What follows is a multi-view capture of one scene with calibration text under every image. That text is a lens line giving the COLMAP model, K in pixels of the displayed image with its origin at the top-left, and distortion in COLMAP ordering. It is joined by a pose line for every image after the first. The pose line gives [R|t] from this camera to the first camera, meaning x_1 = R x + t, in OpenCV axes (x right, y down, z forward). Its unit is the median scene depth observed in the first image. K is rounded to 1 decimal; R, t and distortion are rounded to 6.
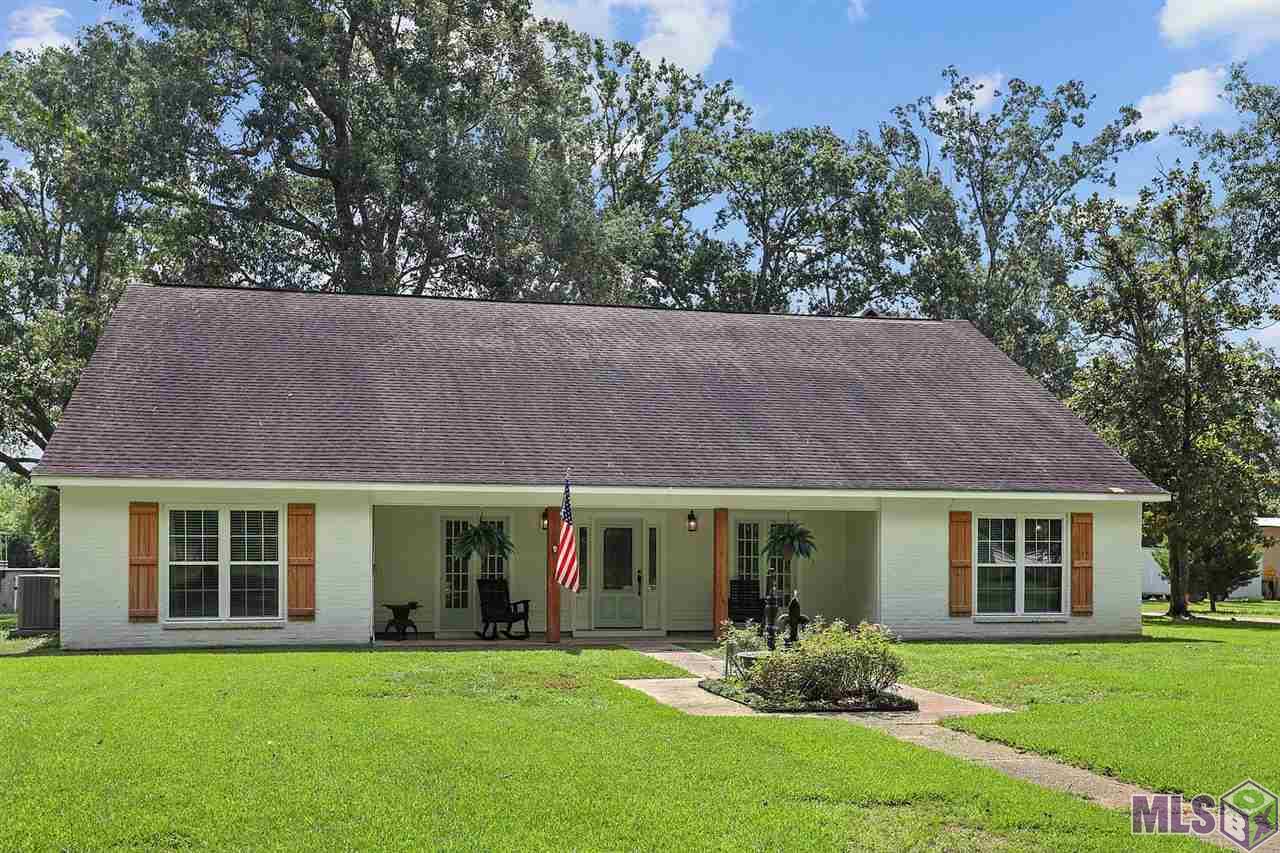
lens RADIAL K [[1354.3, 0, 640.0], [0, 1354.3, 426.5], [0, 0, 1]] dist [0.007884, 0.011183]
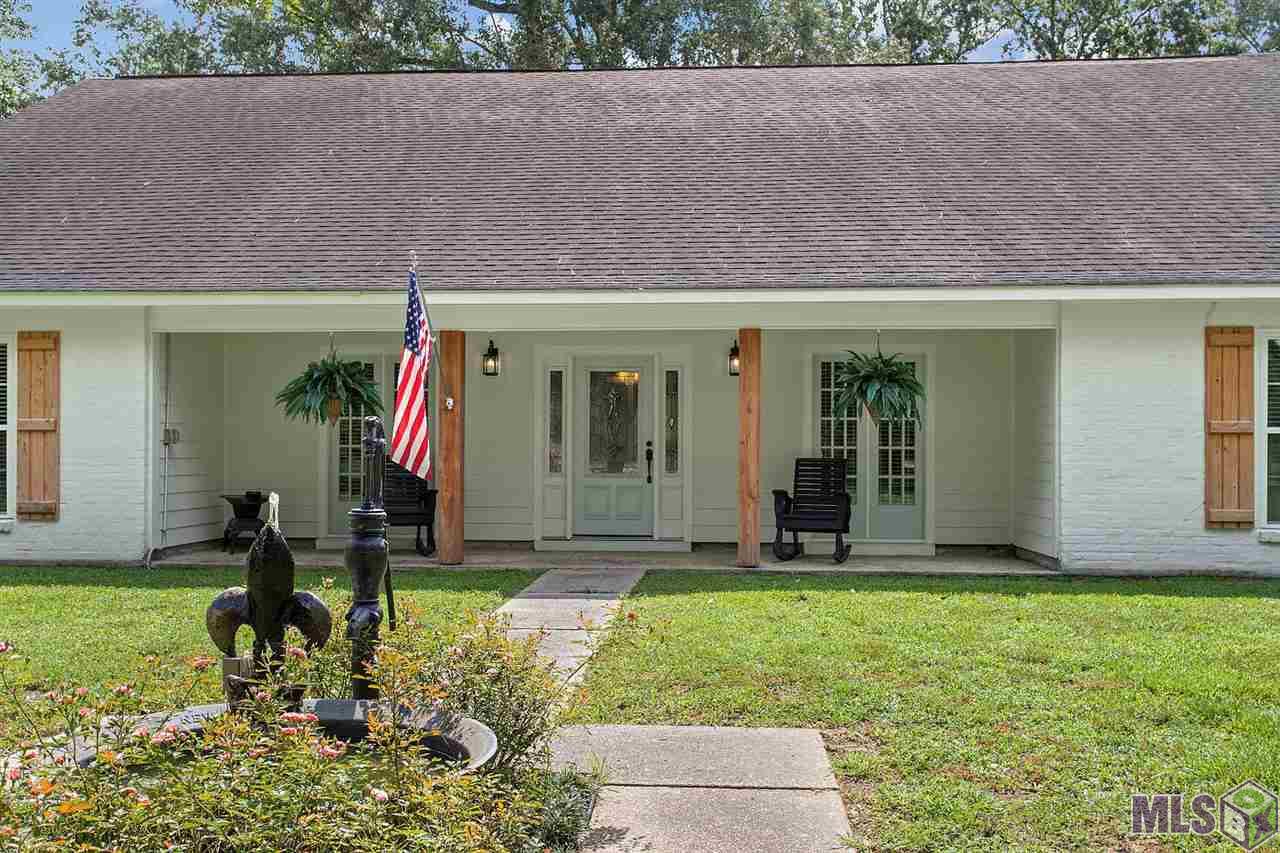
lens RADIAL K [[1216.4, 0, 639.9], [0, 1216.4, 370.1], [0, 0, 1]] dist [0.009122, 0.019357]
pose [[0.959975, -0.016804, -0.279581, 0.151949], [0.028007, 0.998955, 0.036122, 0.056564], [0.278682, -0.042507, 0.959442, 0.496394]]
